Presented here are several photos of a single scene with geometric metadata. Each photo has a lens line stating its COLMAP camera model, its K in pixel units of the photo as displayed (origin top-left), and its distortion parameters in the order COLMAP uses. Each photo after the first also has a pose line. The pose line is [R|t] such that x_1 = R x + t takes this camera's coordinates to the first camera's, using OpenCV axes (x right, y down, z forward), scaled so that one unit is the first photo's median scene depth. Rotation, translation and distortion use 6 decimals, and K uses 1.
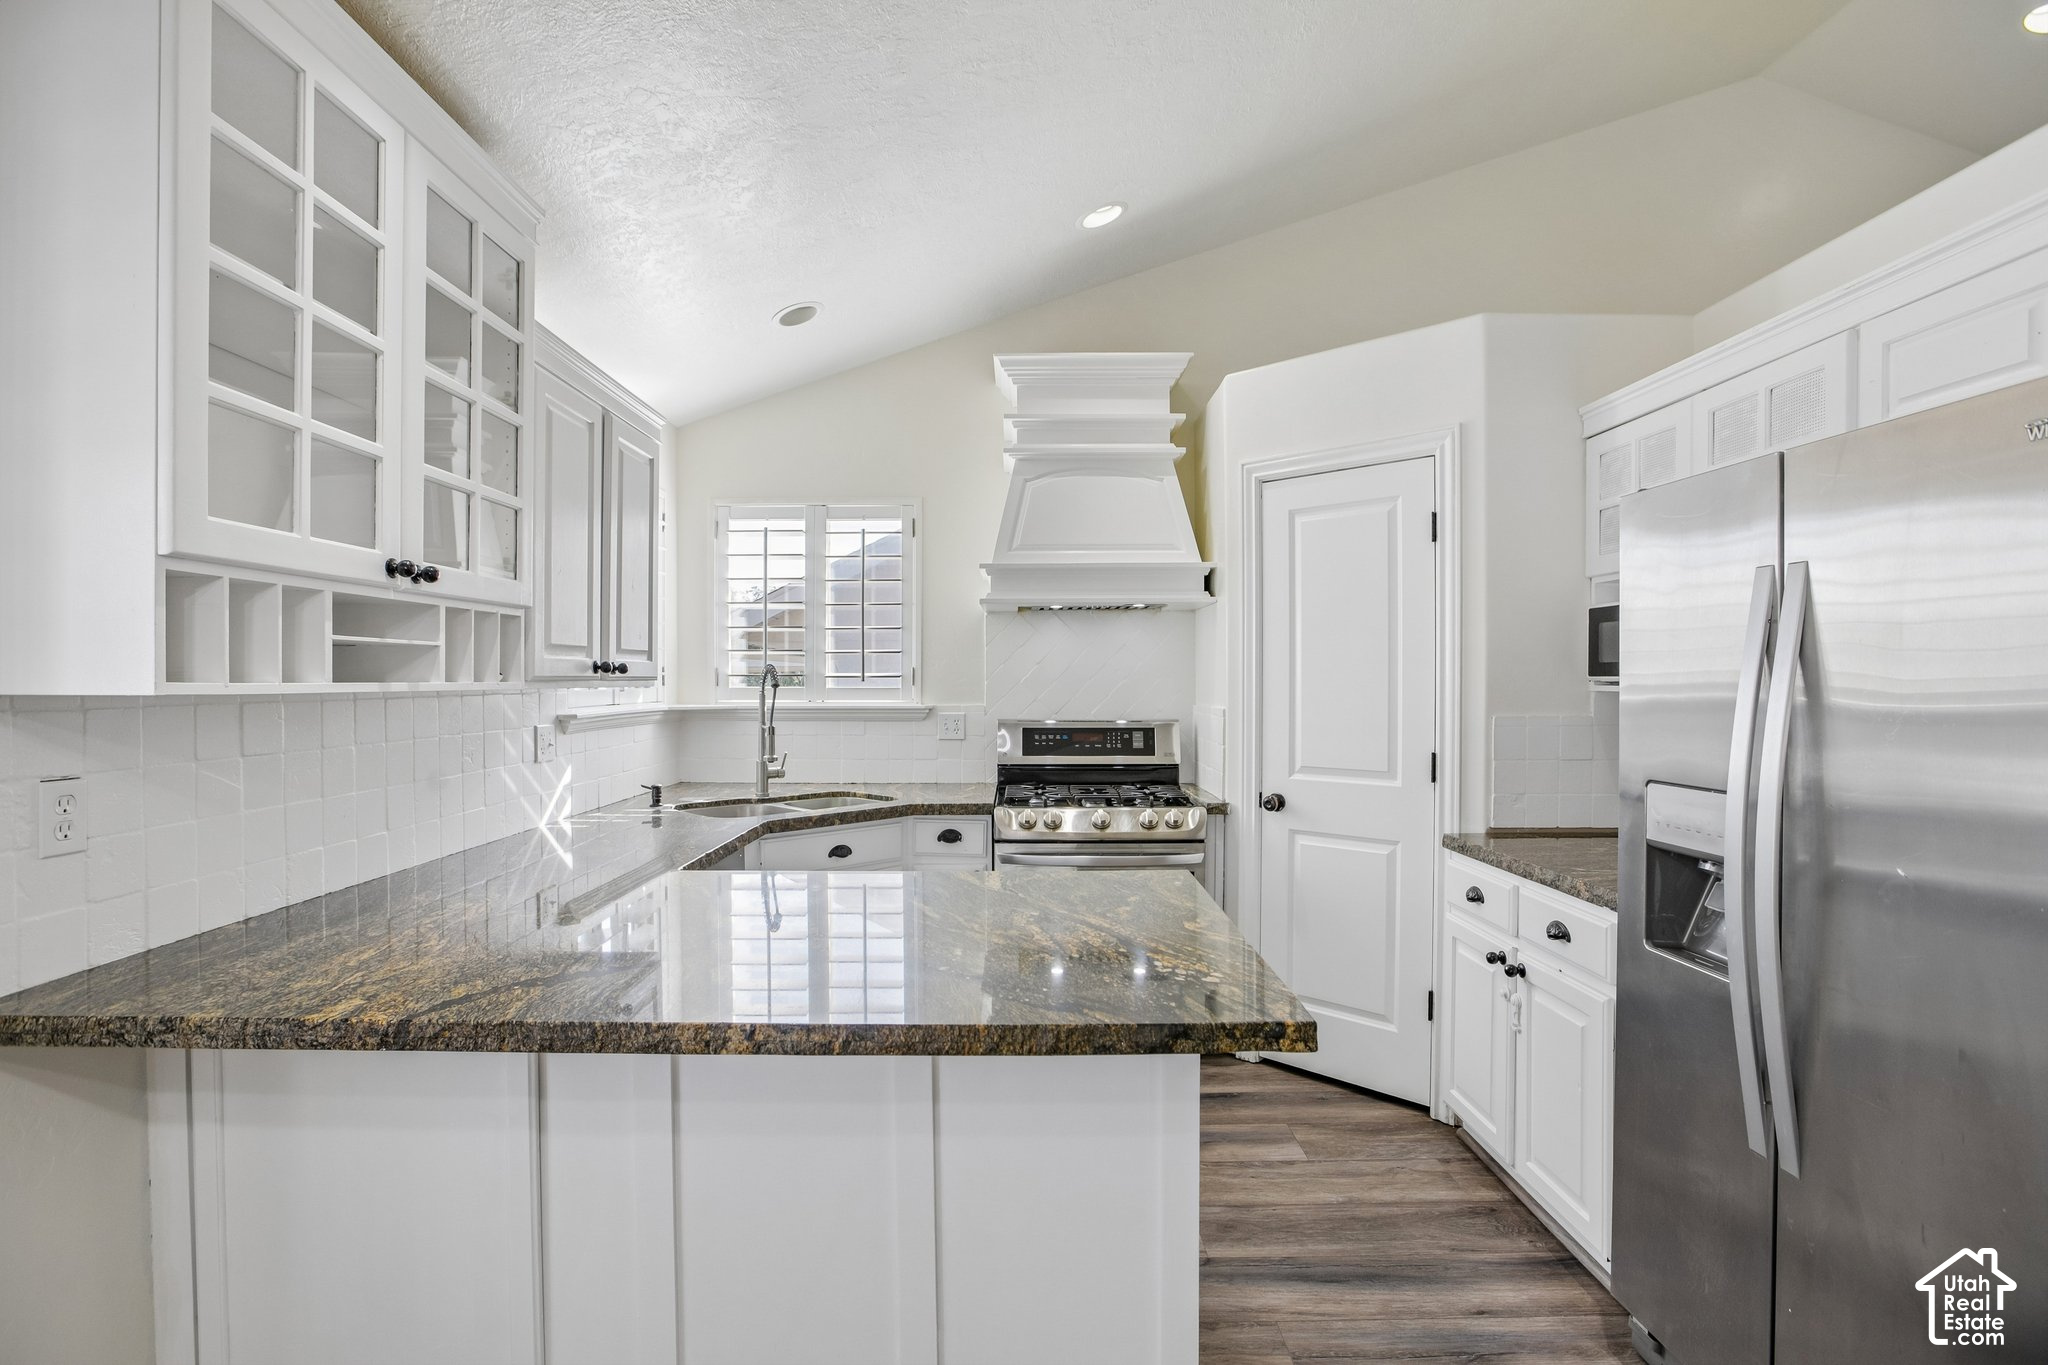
lens RADIAL K [[972.6, 0, 1036.2], [0, 972.6, 680.4], [0, 0, 1]] dist [-0.031153, 0.005796]
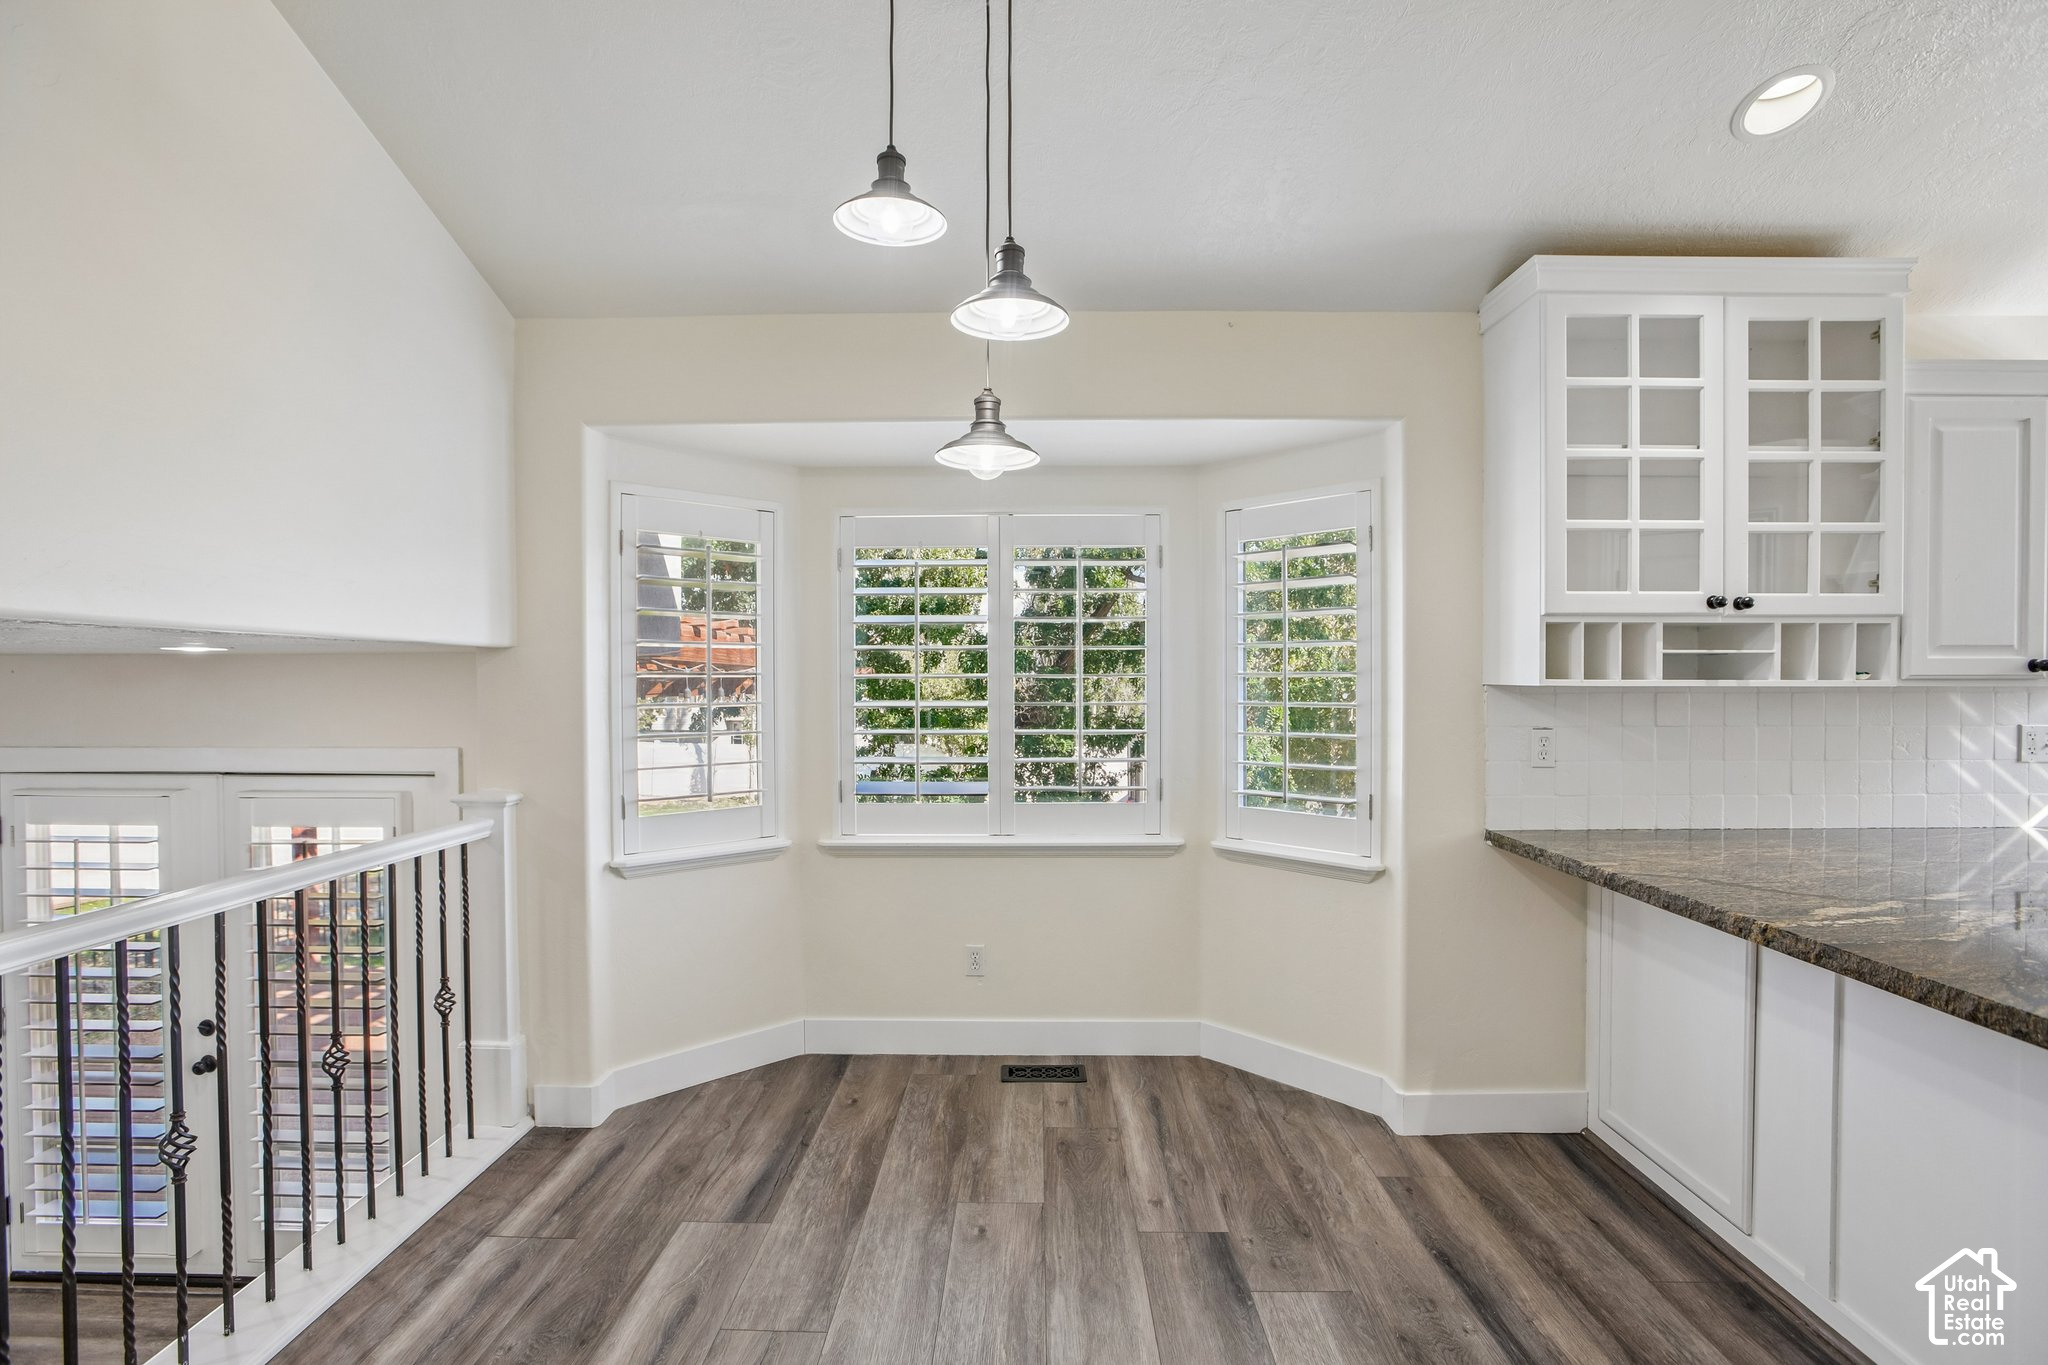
lens RADIAL K [[972.6, 0, 1023.7], [0, 972.6, 689.8], [0, 0, 1]] dist [-0.031153, 0.005796]
pose [[-0.021092, 0.006340, -0.999757, 0.890387], [-0.002136, 0.999977, 0.006387, 0.010913], [0.999775, 0.002270, -0.021078, -0.026296]]
